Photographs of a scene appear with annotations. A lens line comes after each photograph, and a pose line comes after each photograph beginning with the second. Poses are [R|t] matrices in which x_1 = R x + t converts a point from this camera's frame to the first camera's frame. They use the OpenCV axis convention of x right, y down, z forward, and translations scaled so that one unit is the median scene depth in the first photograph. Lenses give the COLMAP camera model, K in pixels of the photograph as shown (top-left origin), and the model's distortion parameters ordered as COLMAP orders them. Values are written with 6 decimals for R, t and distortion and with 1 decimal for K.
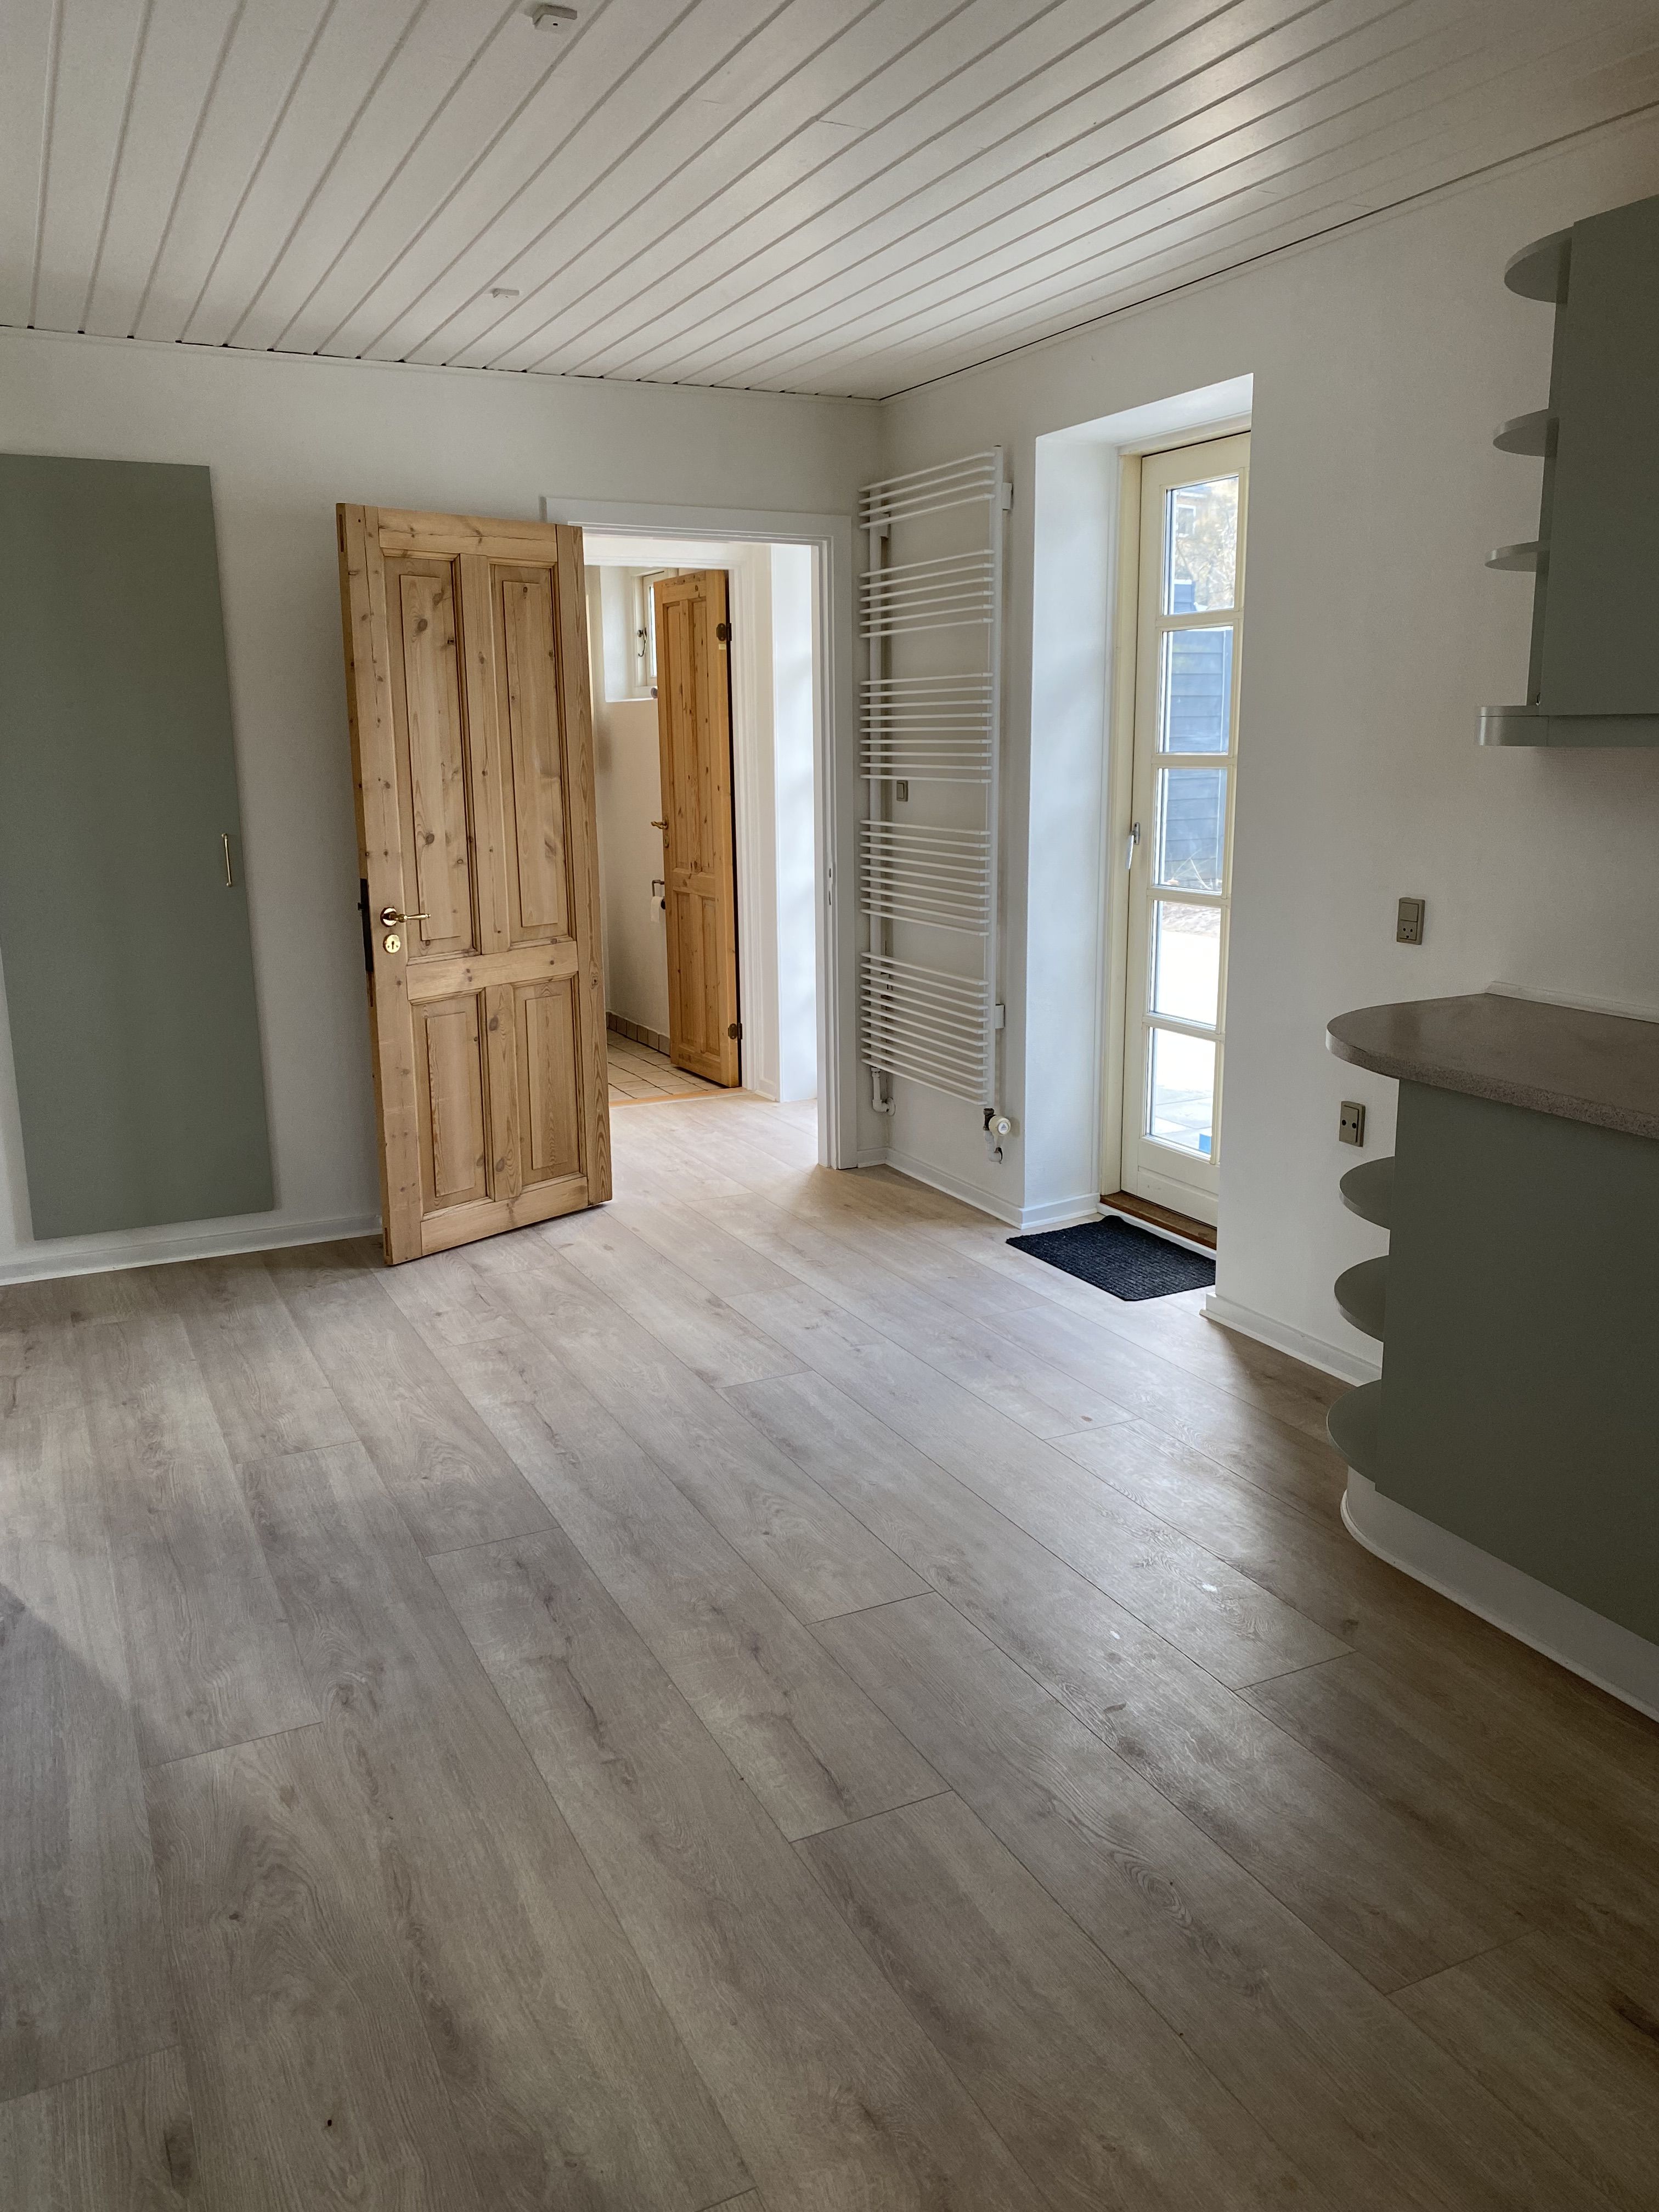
lens RADIAL K [[1667.0, 0, 831.1], [0, 1667.0, 1105.0], [0, 0, 1]] dist [-0.002846, -0.000650]
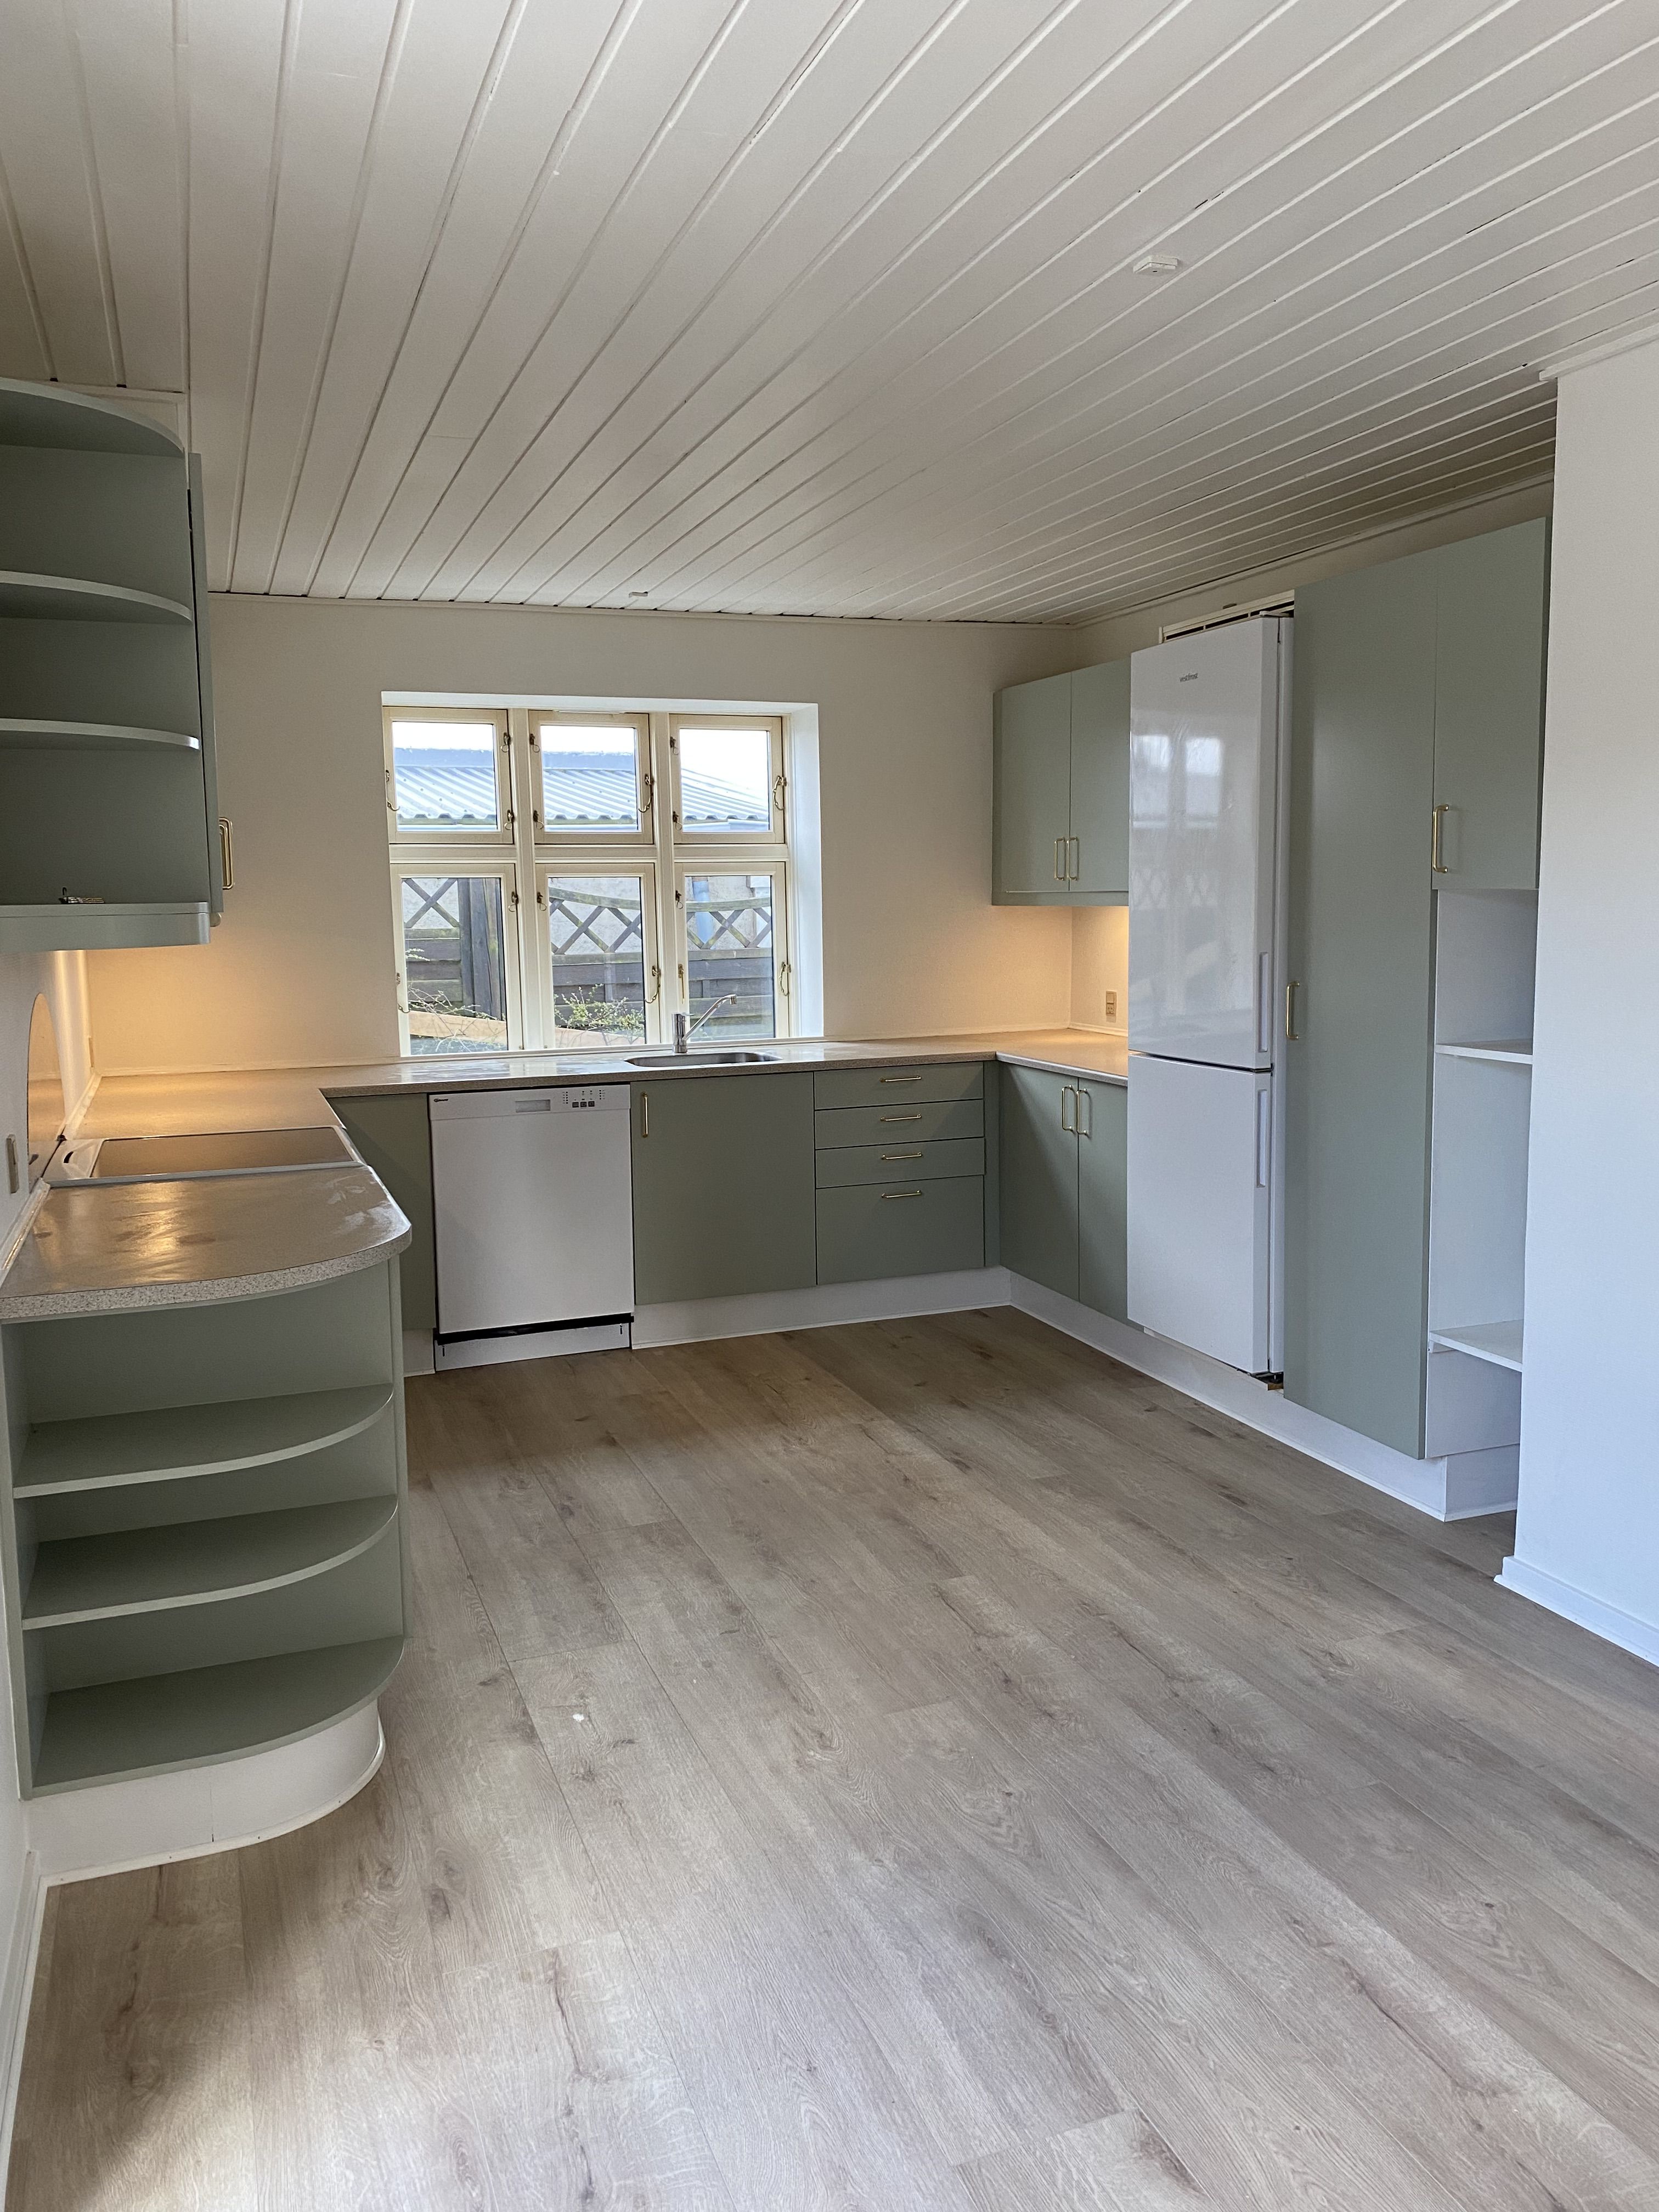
lens RADIAL K [[1667.0, 0, 830.6], [0, 1667.0, 1103.9], [0, 0, 1]] dist [-0.002846, -0.000650]
pose [[-0.995588, 0.012983, 0.092926, -0.033773], [0.043963, 0.939488, 0.339751, -0.421021], [-0.082892, 0.342337, -0.935914, 1.829452]]
